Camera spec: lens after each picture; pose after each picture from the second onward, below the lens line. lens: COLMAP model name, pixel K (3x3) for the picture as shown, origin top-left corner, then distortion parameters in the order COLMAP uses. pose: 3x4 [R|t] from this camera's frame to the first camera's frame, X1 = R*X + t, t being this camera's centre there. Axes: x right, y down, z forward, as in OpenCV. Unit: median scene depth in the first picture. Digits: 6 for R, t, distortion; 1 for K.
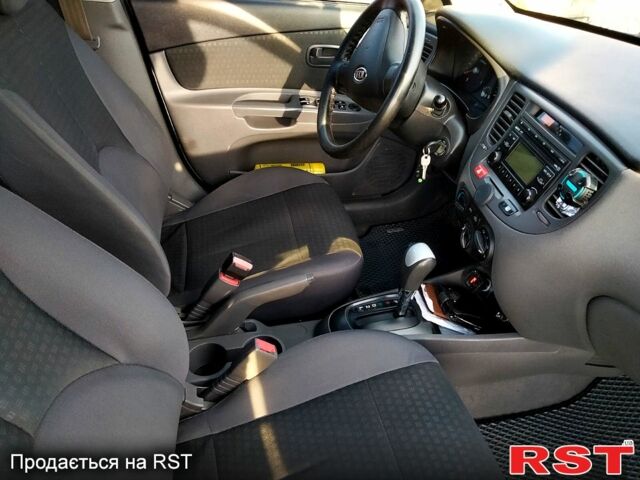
lens RADIAL K [[471.4, 0, 320.0], [0, 471.4, 240.0], [0, 0, 1]] dist [0.007629, -0.001395]
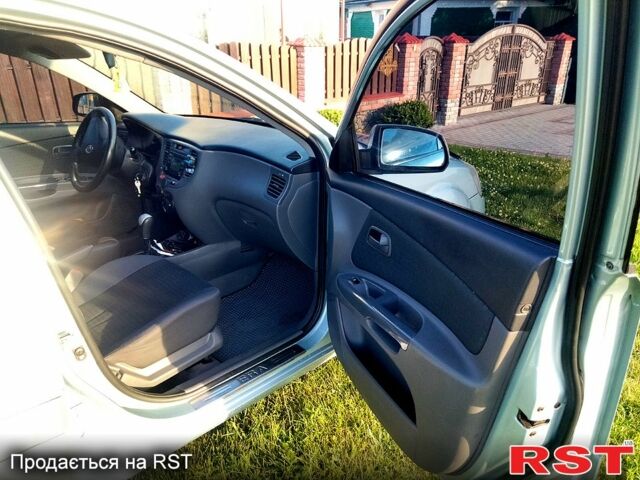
lens RADIAL K [[468.9, 0, 320.0], [0, 468.9, 240.0], [0, 0, 1]] dist [0.011999, 0.001106]
pose [[0.842903, -0.245608, 0.478739, -0.138558], [0.359285, 0.919238, -0.160986, 0.672276], [-0.400535, 0.307699, 0.863072, -0.975077]]
